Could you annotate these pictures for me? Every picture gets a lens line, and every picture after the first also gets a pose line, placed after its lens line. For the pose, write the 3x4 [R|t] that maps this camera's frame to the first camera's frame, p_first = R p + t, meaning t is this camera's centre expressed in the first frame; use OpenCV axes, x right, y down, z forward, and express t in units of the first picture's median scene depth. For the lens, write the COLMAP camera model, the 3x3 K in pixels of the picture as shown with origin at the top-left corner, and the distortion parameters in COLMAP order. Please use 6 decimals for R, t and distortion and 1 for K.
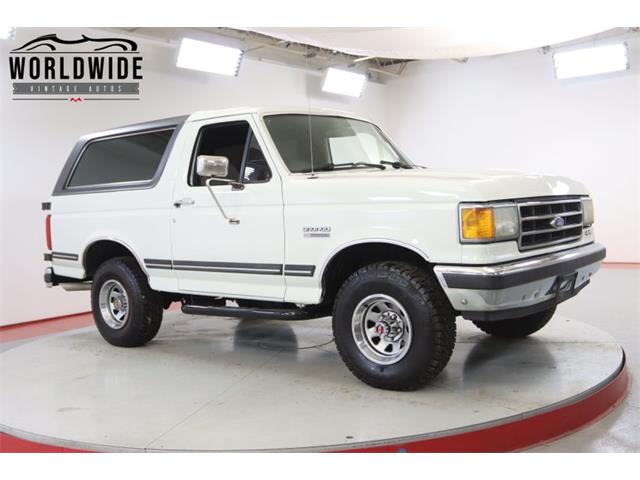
lens RADIAL K [[658.2, 0, 320.0], [0, 658.2, 240.0], [0, 0, 1]] dist [-0.051059, 0.018962]
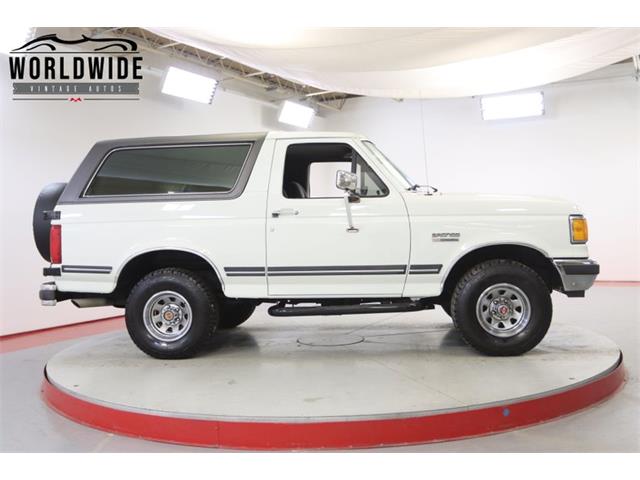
lens RADIAL K [[658.2, 0, 320.0], [0, 658.2, 240.0], [0, 0, 1]] dist [-0.051059, 0.018962]
pose [[0.854719, 0.001050, 0.519090, -0.818548], [0.019692, 0.999213, -0.034445, 0.029588], [-0.518718, 0.039663, 0.854025, 0.053421]]
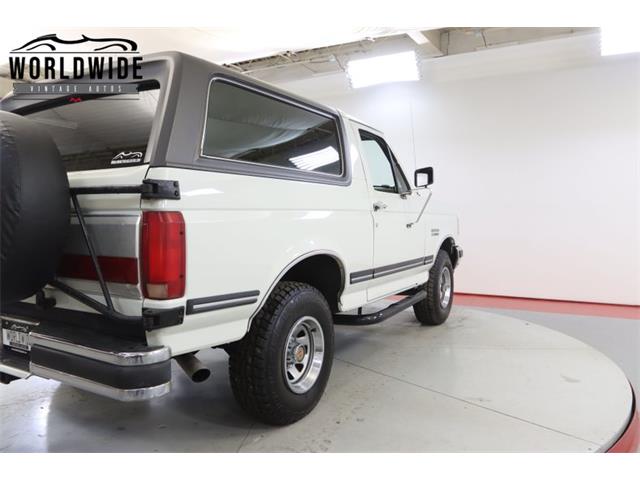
lens RADIAL K [[511.5, 0, 320.0], [0, 511.5, 240.0], [0, 0, 1]] dist [-0.065539, 0.004063]
pose [[-0.154952, -0.007032, 0.987897, -1.058444], [0.062740, 0.997886, 0.016944, -0.029480], [-0.985928, 0.064606, -0.154183, 1.370095]]
